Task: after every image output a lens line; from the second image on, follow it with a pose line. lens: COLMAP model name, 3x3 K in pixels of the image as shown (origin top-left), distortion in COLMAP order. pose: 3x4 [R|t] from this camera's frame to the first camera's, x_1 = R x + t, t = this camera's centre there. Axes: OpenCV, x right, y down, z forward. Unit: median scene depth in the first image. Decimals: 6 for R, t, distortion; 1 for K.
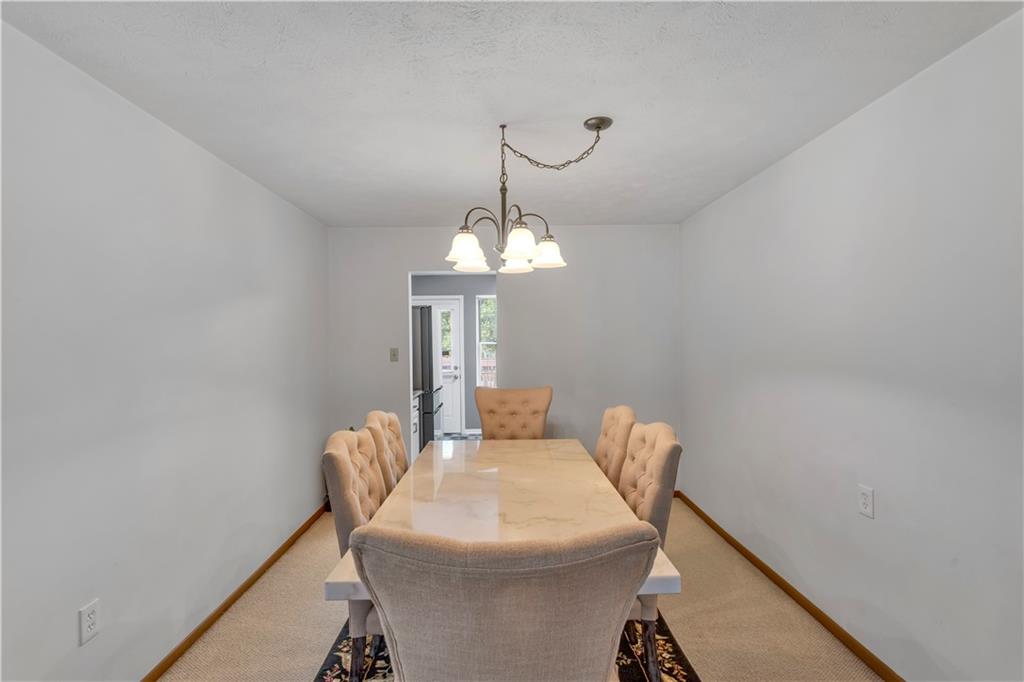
lens RADIAL K [[482.2, 0, 511.2], [0, 482.2, 338.0], [0, 0, 1]] dist [-0.000913, 0.003596]
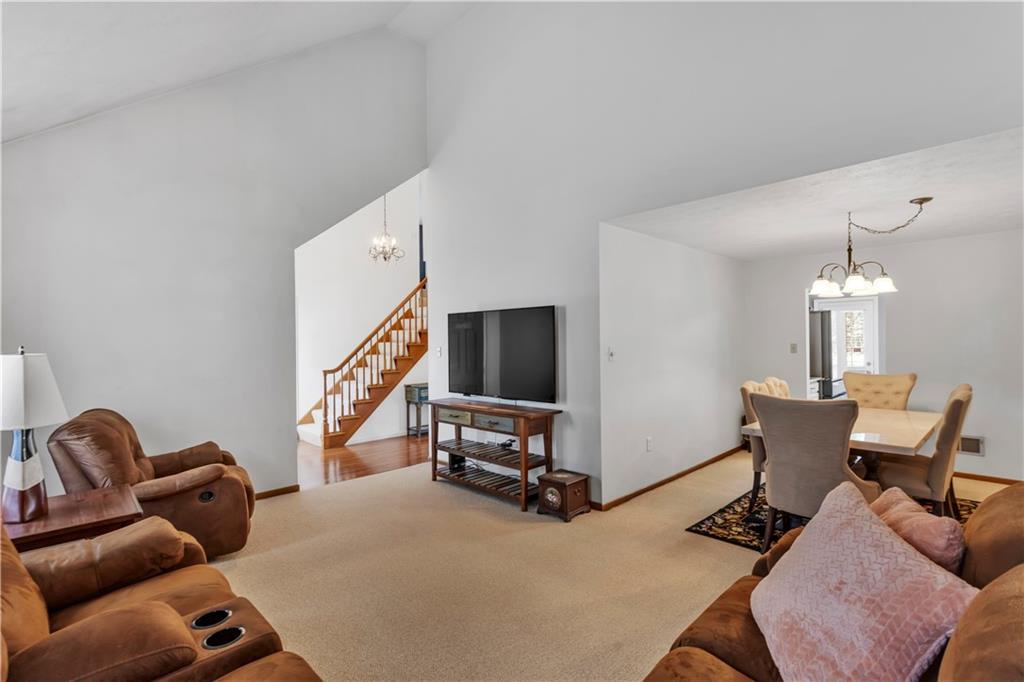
lens RADIAL K [[482.2, 0, 512.8], [0, 482.2, 340.9], [0, 0, 1]] dist [-0.000913, 0.003596]
pose [[0.685750, 0.004888, -0.727820, 0.409580], [0.001935, 0.999962, 0.008539, 0.000149], [0.727834, -0.007264, 0.685715, -1.045234]]
